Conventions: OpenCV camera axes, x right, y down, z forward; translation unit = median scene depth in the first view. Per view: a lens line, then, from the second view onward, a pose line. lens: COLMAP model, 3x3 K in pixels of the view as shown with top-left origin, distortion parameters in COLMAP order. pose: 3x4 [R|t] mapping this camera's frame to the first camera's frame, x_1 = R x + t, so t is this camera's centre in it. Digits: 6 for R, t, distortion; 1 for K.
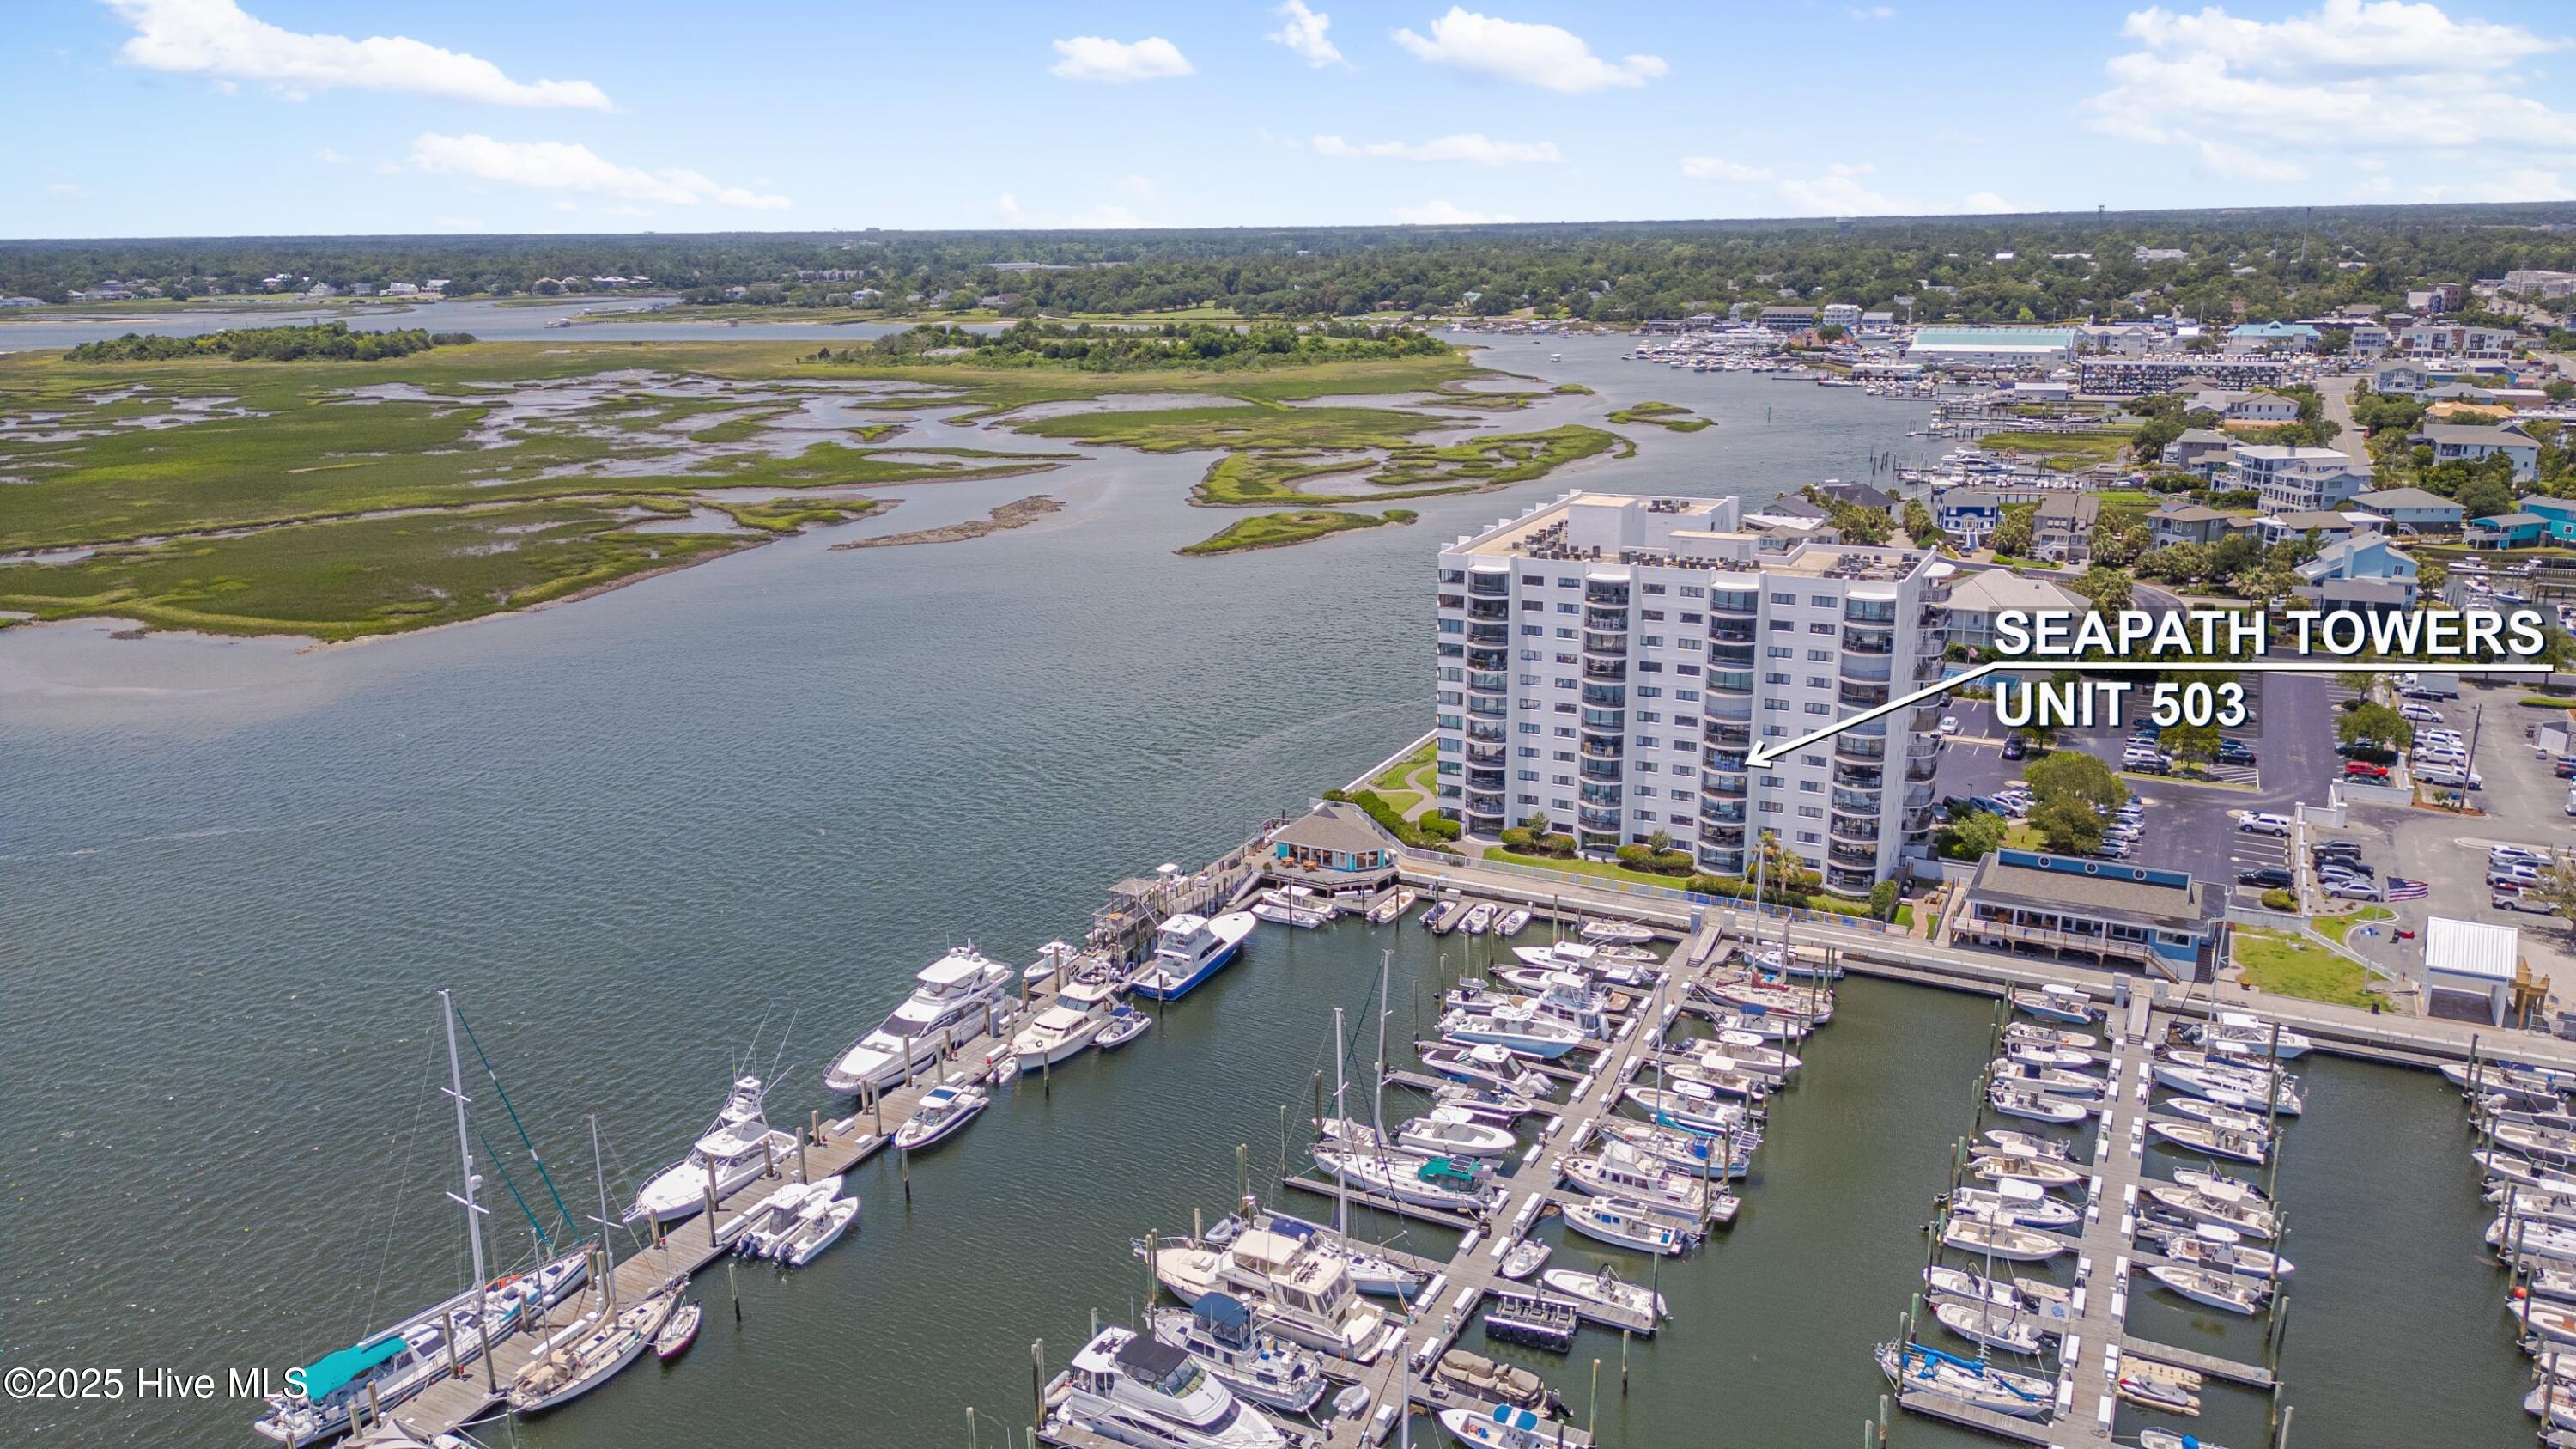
lens RADIAL K [[1789.6, 0, 1288.0], [0, 1789.6, 724.5], [0, 0, 1]] dist [0.068386, -0.000163]
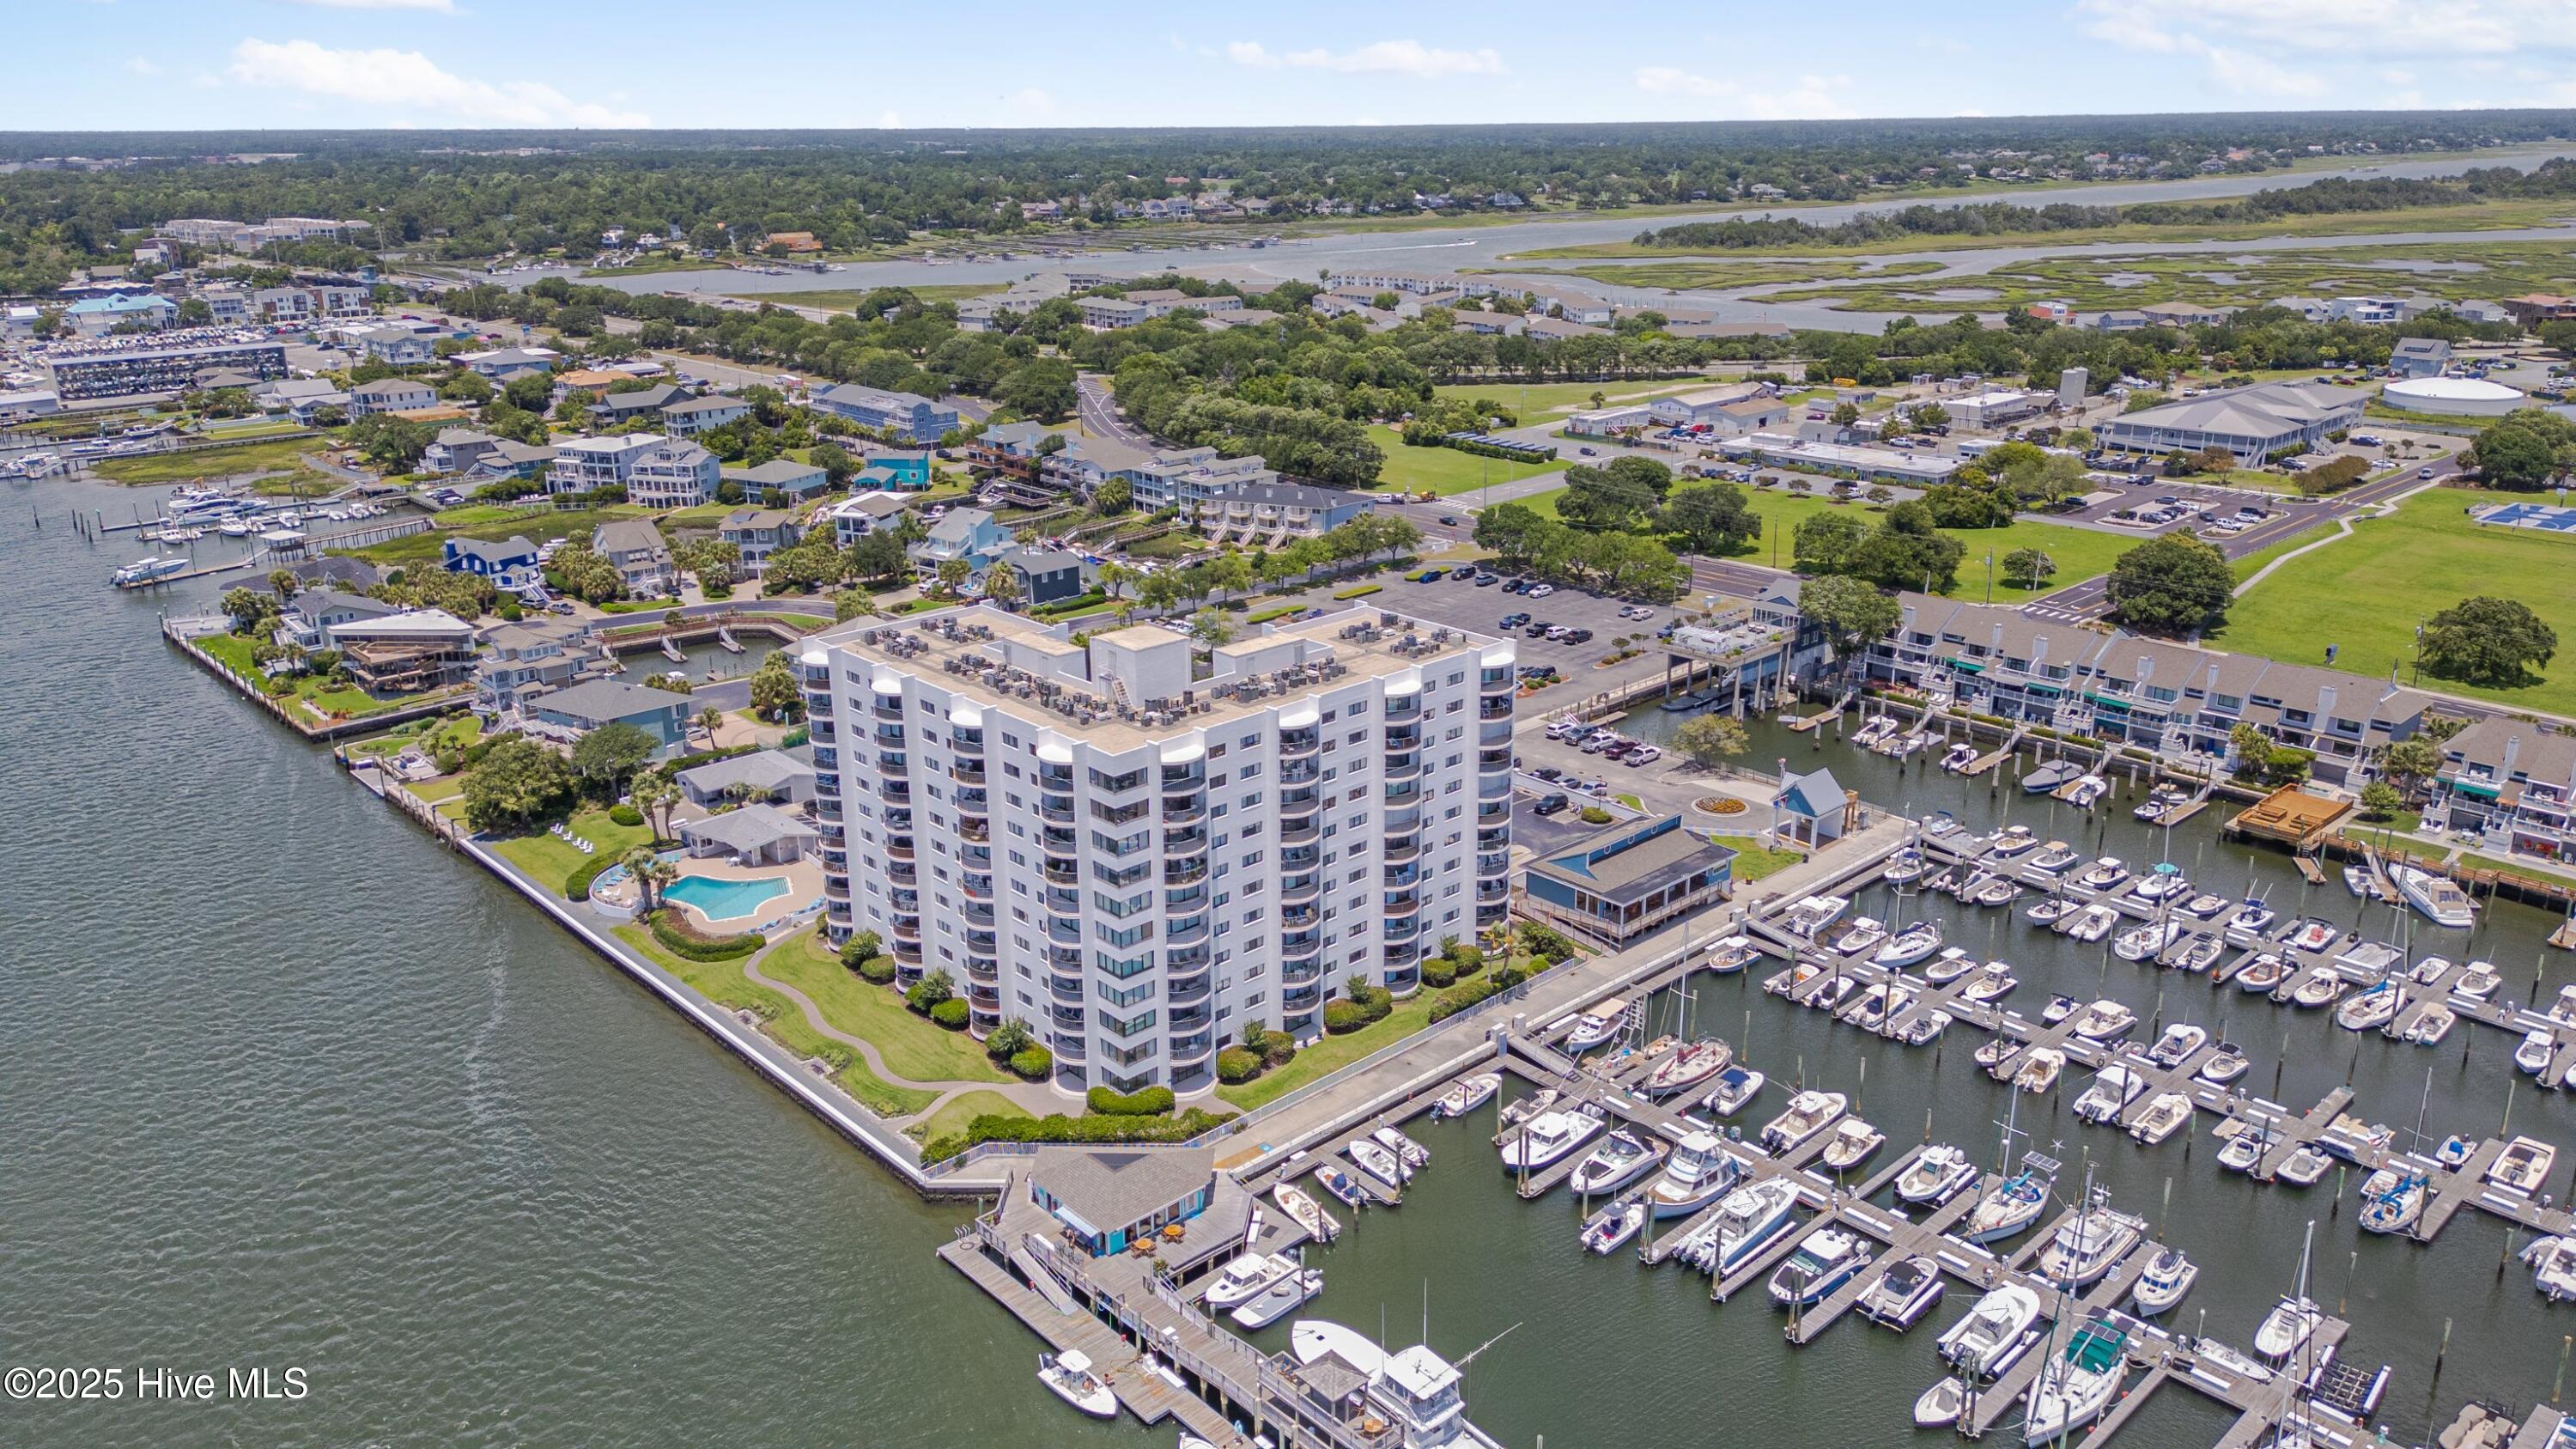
lens RADIAL K [[1789.6, 0, 1288.0], [0, 1789.6, 724.5], [0, 0, 1]] dist [0.068386, -0.000163]
pose [[0.314712, -0.280429, 0.906817, -0.592832], [0.243592, 0.947226, 0.208387, -0.261128], [-0.917398, 0.155312, 0.366413, 0.719175]]
